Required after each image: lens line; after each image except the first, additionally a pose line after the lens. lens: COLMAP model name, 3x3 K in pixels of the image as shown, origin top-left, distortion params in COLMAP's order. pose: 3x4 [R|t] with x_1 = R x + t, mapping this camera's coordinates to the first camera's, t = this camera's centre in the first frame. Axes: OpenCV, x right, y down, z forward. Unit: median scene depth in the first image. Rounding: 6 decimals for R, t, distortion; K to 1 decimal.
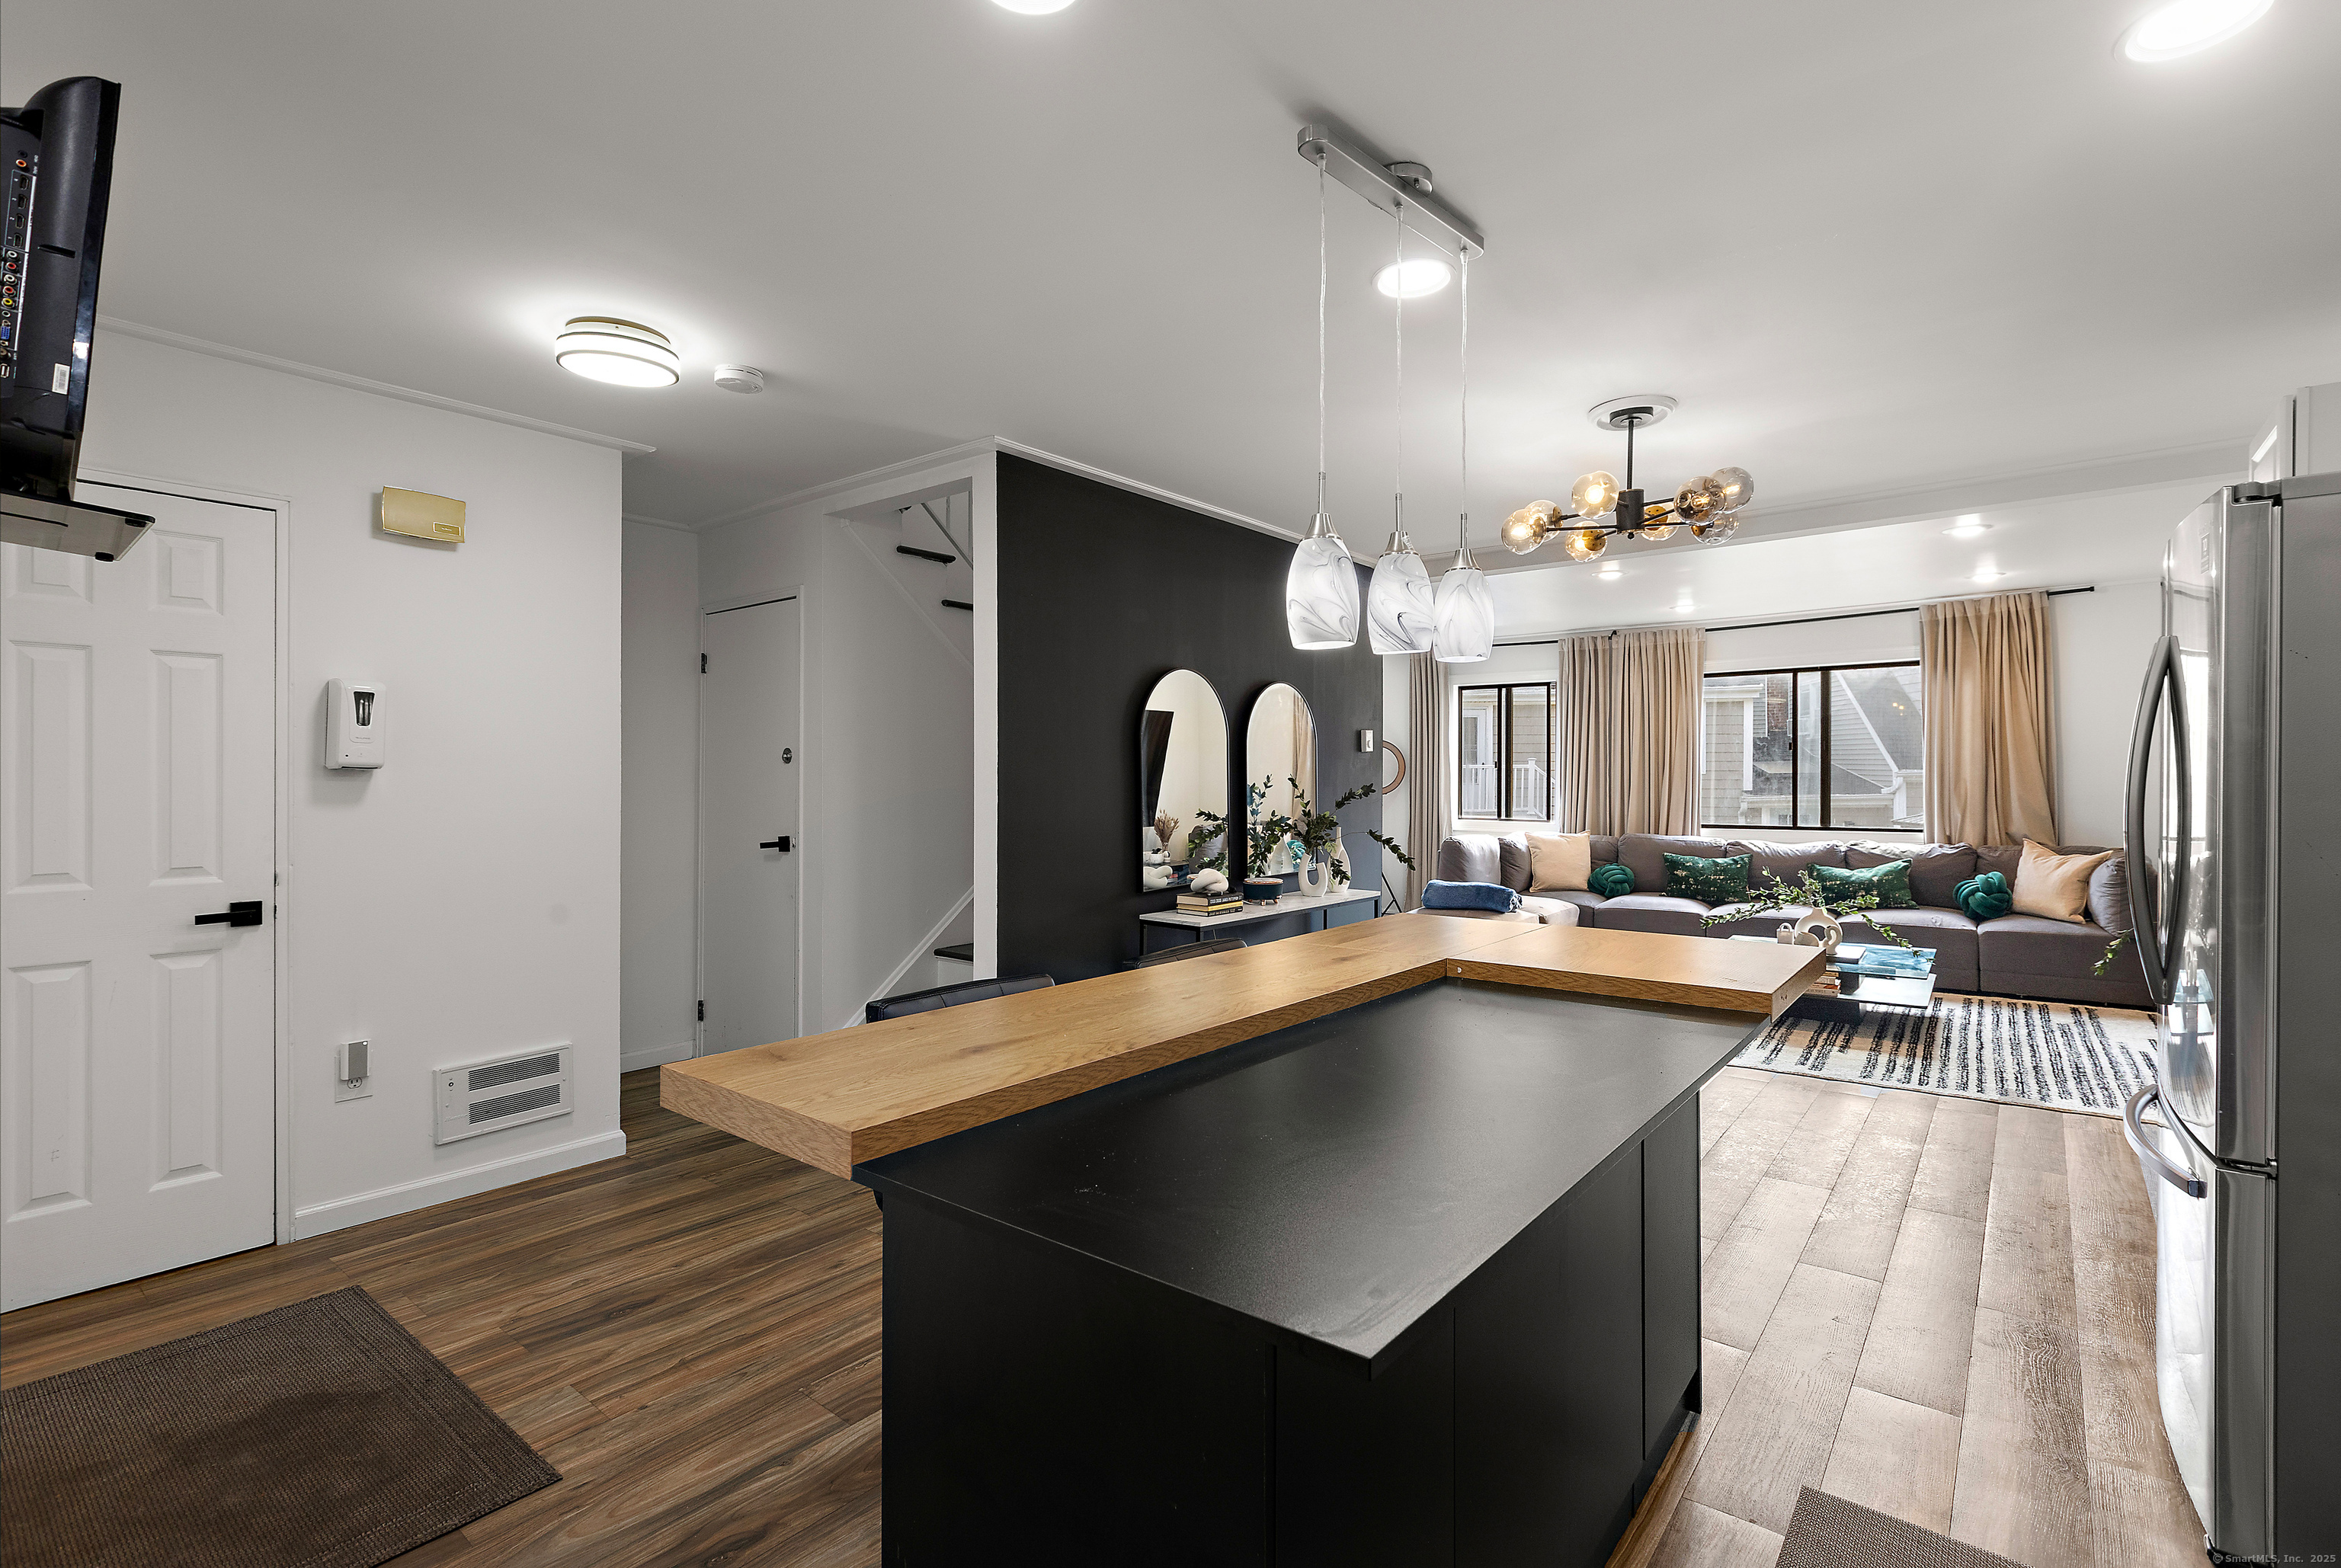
lens RADIAL K [[1048.1, 0, 1167.8], [0, 1048.1, 776.8], [0, 0, 1]] dist [0.002406, -0.000738]
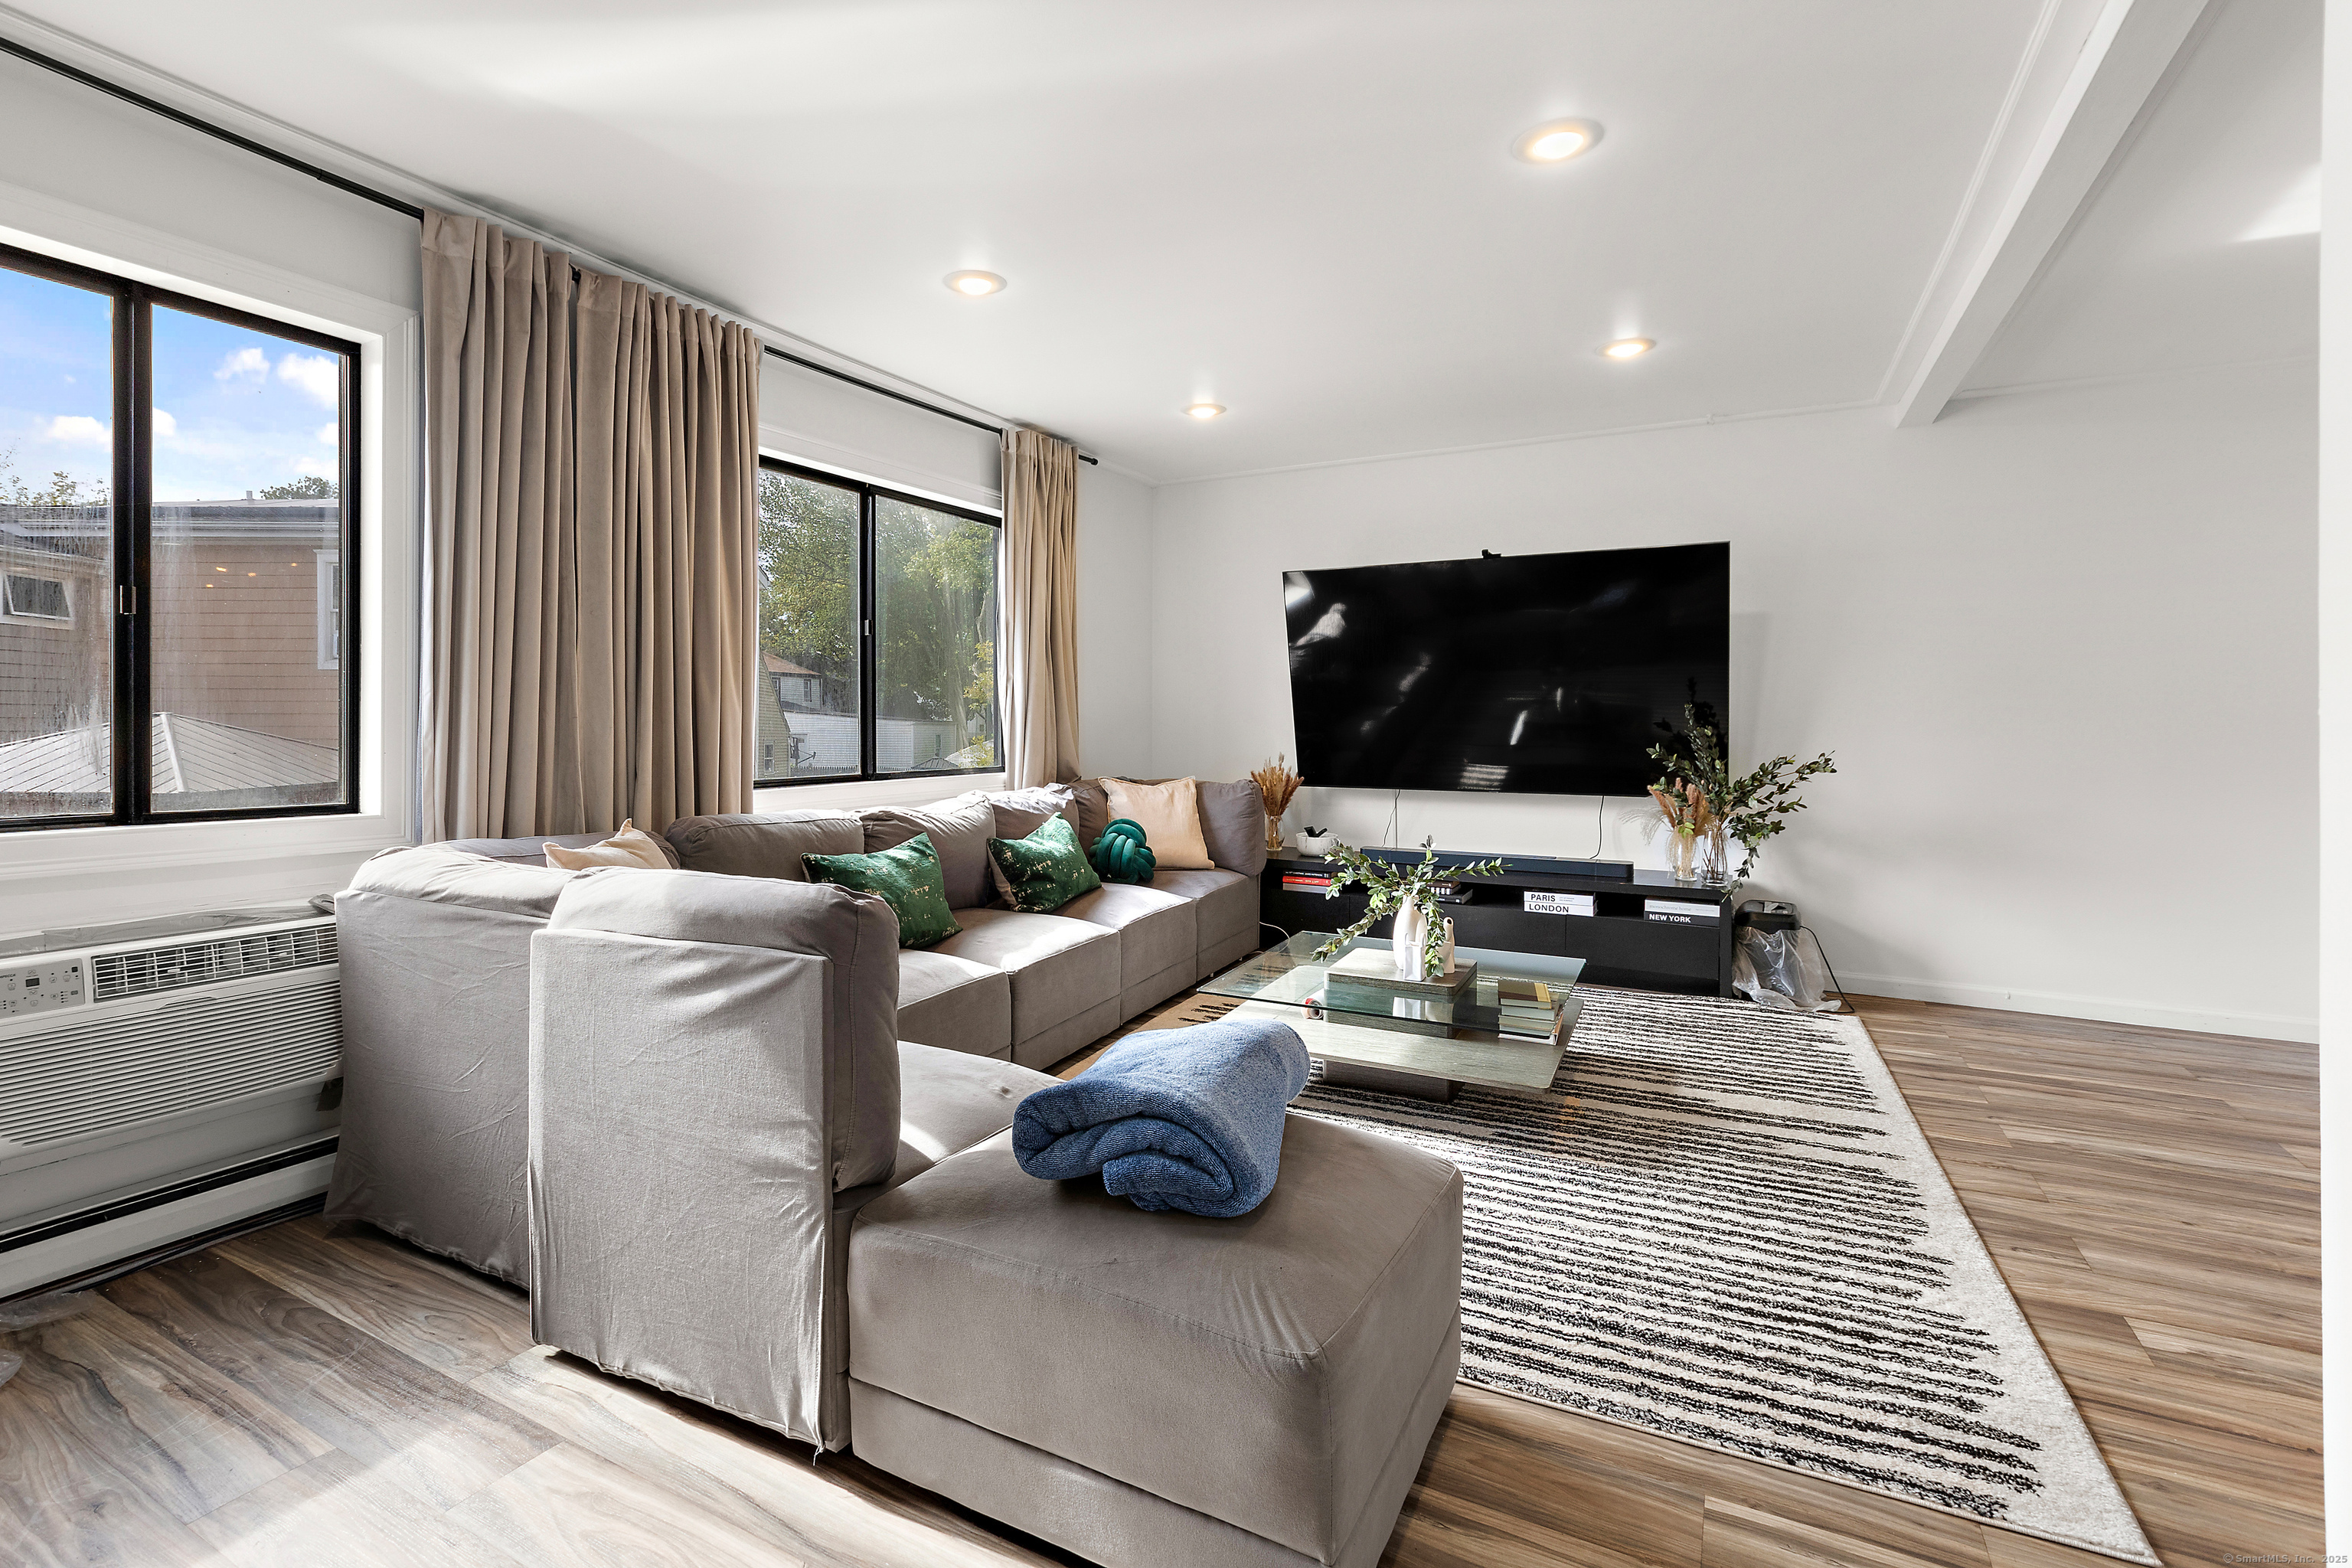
lens RADIAL K [[1104.8, 0, 1123.9], [0, 1104.8, 719.4], [0, 0, 1]] dist [0.003660, 0.000764]
pose [[-0.177142, 0.006008, 0.984167, 0.030655], [0.001388, 0.999982, -0.005855, 0.025929], [-0.984184, 0.000329, -0.177147, 1.123324]]
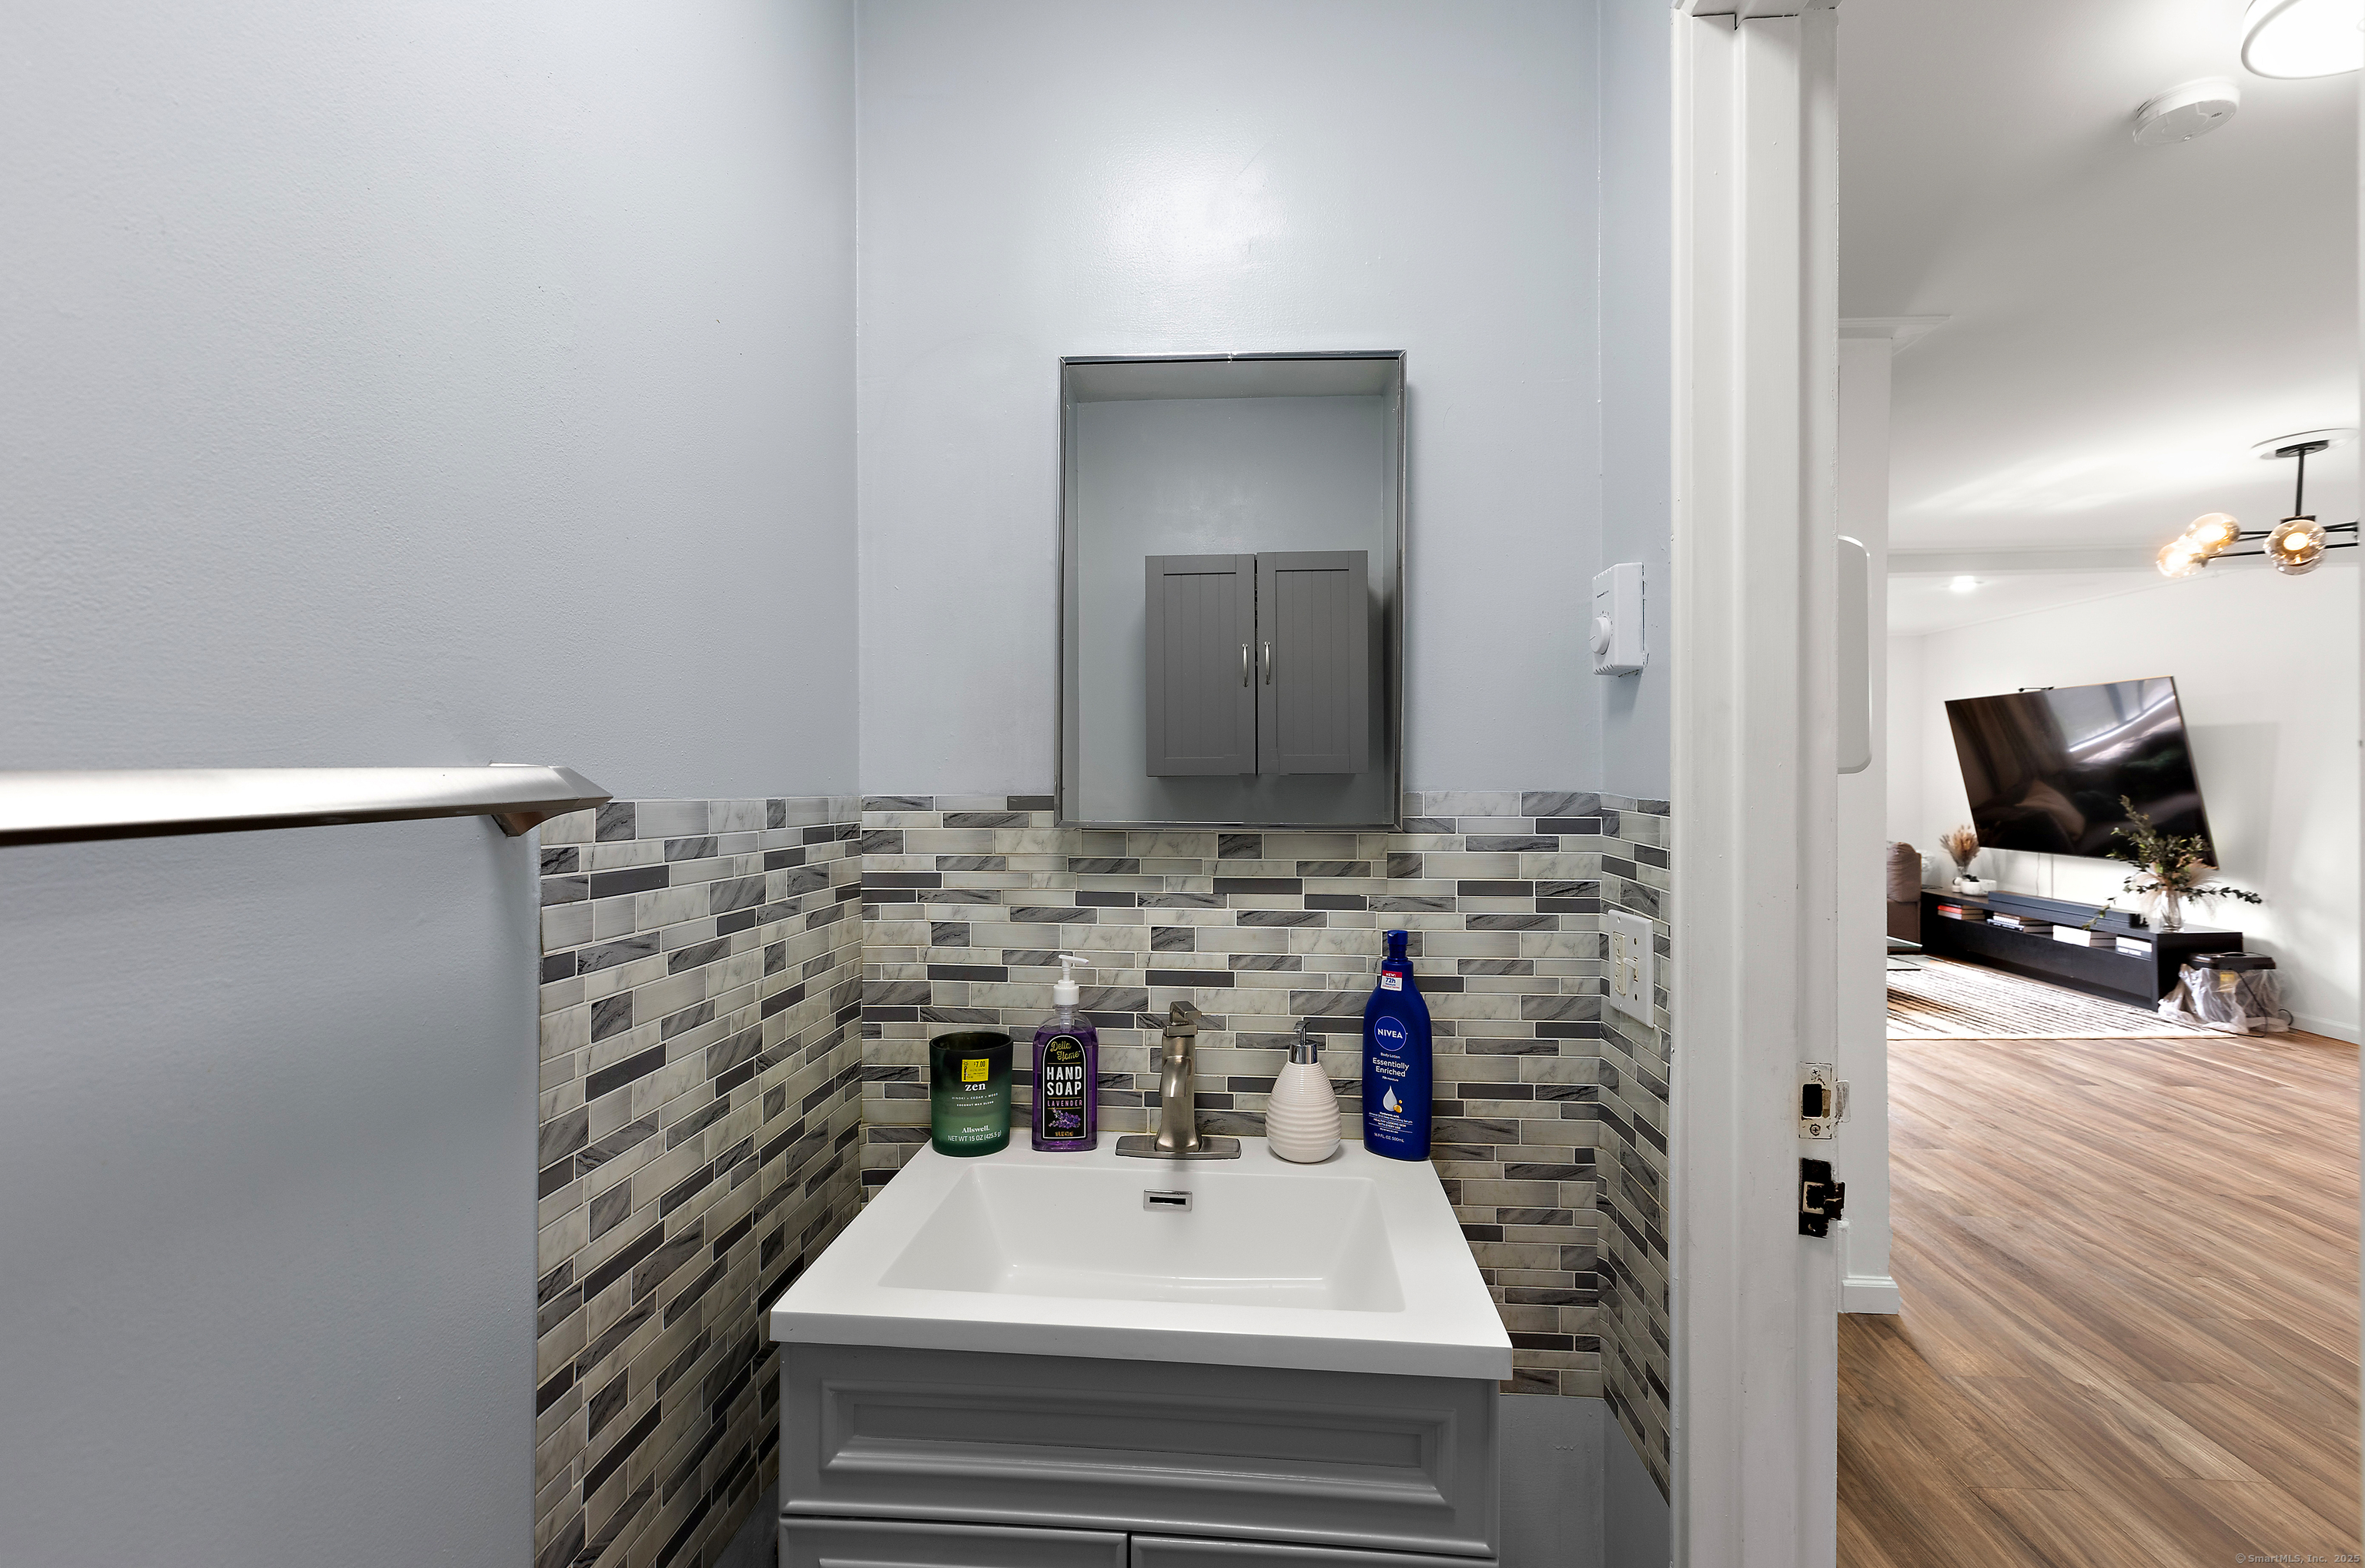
lens RADIAL K [[1058.9, 0, 1190.1], [0, 1058.9, 789.1], [0, 0, 1]] dist [0.002406, -0.000738]
pose [[0.811847, -0.006648, 0.583832, -0.543264], [0.003508, 0.999973, 0.006509, -0.001973], [-0.583859, -0.003236, 0.811848, 0.384476]]
